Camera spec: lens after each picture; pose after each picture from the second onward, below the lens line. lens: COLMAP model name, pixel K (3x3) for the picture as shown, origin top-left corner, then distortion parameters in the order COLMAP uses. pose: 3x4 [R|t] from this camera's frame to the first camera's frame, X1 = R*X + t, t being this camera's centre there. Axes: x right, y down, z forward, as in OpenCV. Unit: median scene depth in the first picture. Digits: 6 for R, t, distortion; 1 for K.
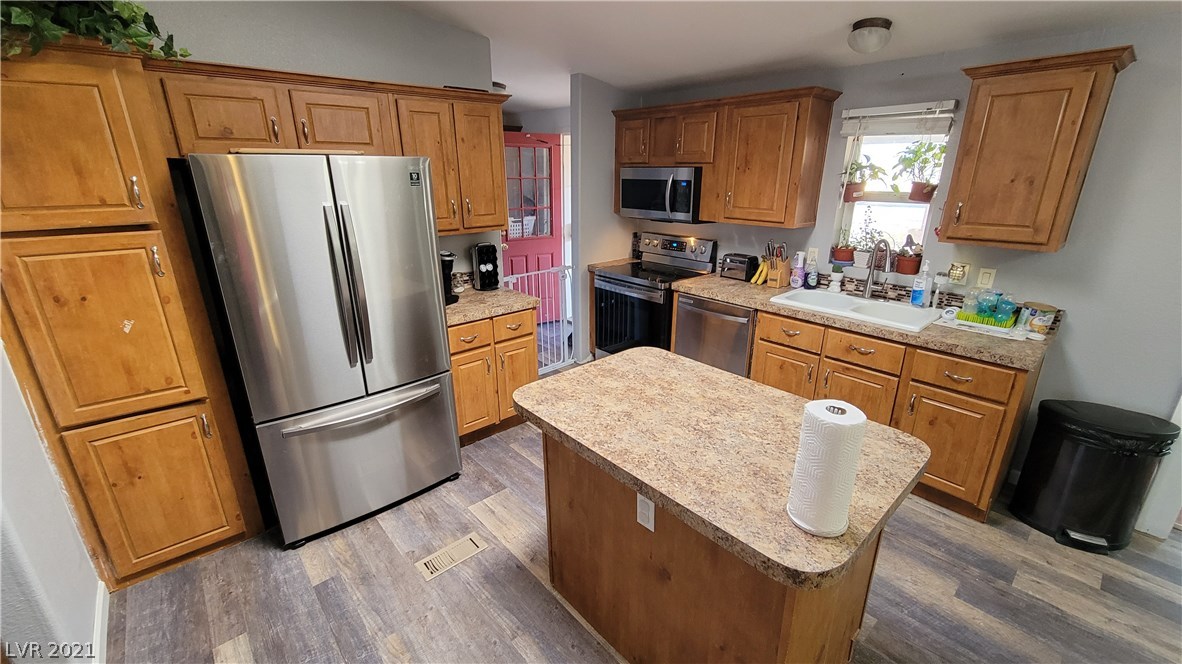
lens RADIAL K [[484.7, 0, 594.3], [0, 484.7, 330.9], [0, 0, 1]] dist [-0.001785, -0.000220]
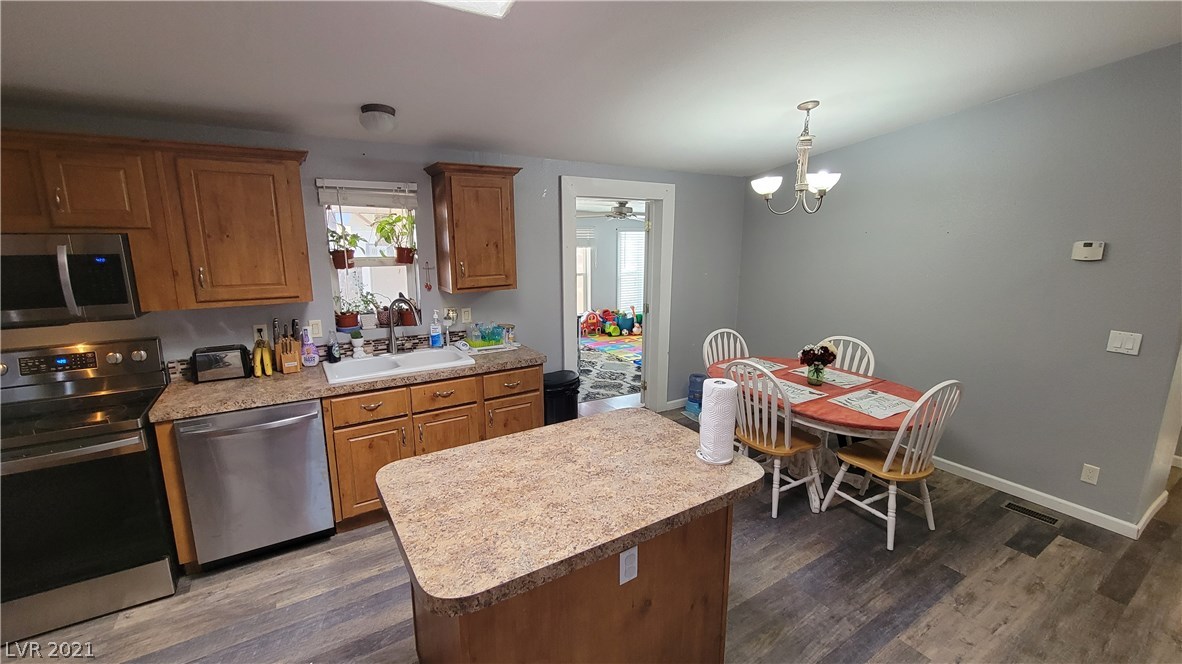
lens RADIAL K [[484.7, 0, 594.3], [0, 484.7, 330.9], [0, 0, 1]] dist [-0.001785, -0.000220]
pose [[0.154013, -0.190913, 0.969449, -0.430229], [0.307937, 0.941564, 0.136501, -0.136671], [-0.938858, 0.277507, 0.203802, 0.387119]]
